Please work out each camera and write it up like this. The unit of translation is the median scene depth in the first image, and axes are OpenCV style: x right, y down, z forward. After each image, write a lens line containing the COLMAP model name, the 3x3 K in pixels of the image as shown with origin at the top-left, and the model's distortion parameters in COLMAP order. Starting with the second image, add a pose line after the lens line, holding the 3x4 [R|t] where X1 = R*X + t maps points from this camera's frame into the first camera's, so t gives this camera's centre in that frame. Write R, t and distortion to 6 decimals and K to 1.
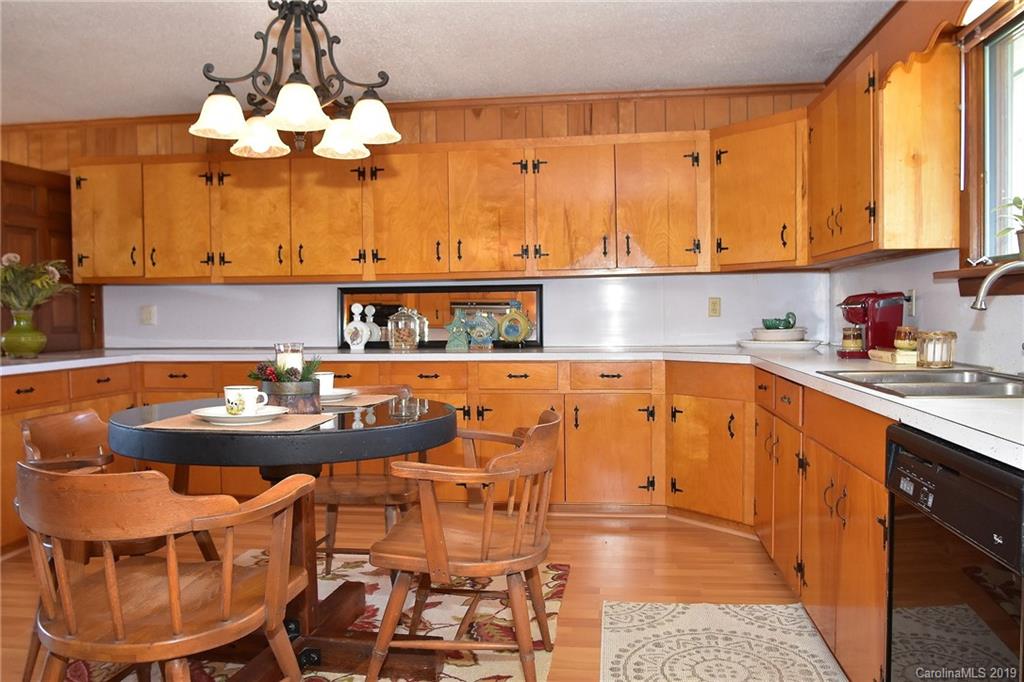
lens RADIAL K [[819.3, 0, 501.0], [0, 819.3, 340.7], [0, 0, 1]] dist [-0.076533, 0.044835]
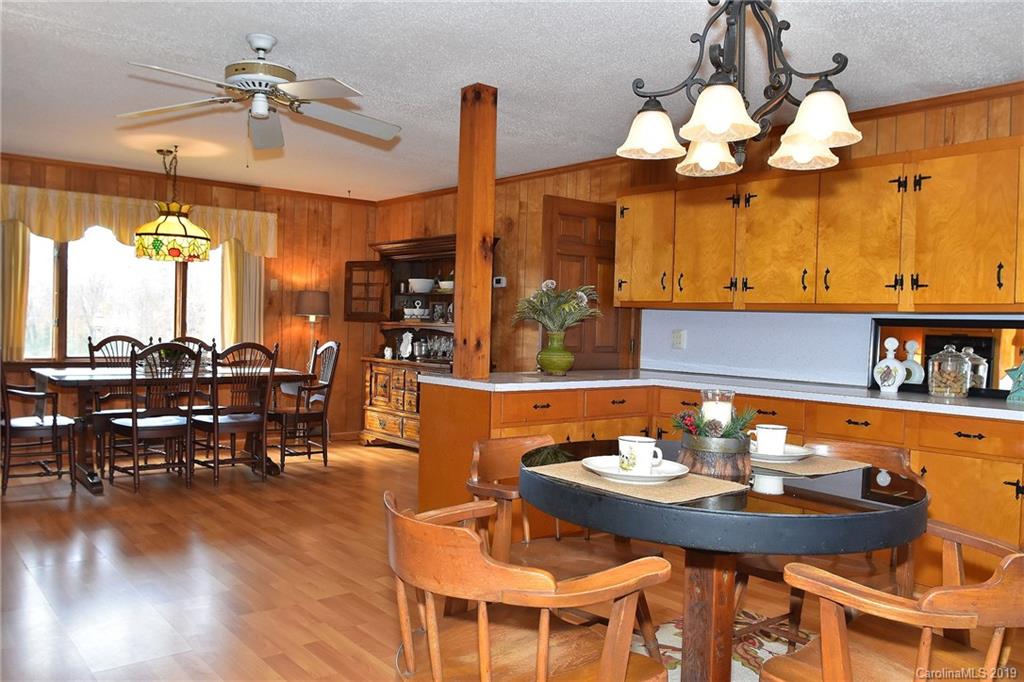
lens RADIAL K [[788.7, 0, 512.0], [0, 788.7, 341.0], [0, 0, 1]] dist [-0.056055, 0.013776]
pose [[0.735604, 0.046434, -0.675819, 0.081166], [-0.058268, 0.998288, 0.005167, -0.023982], [0.674901, 0.035578, 0.737050, 0.143708]]
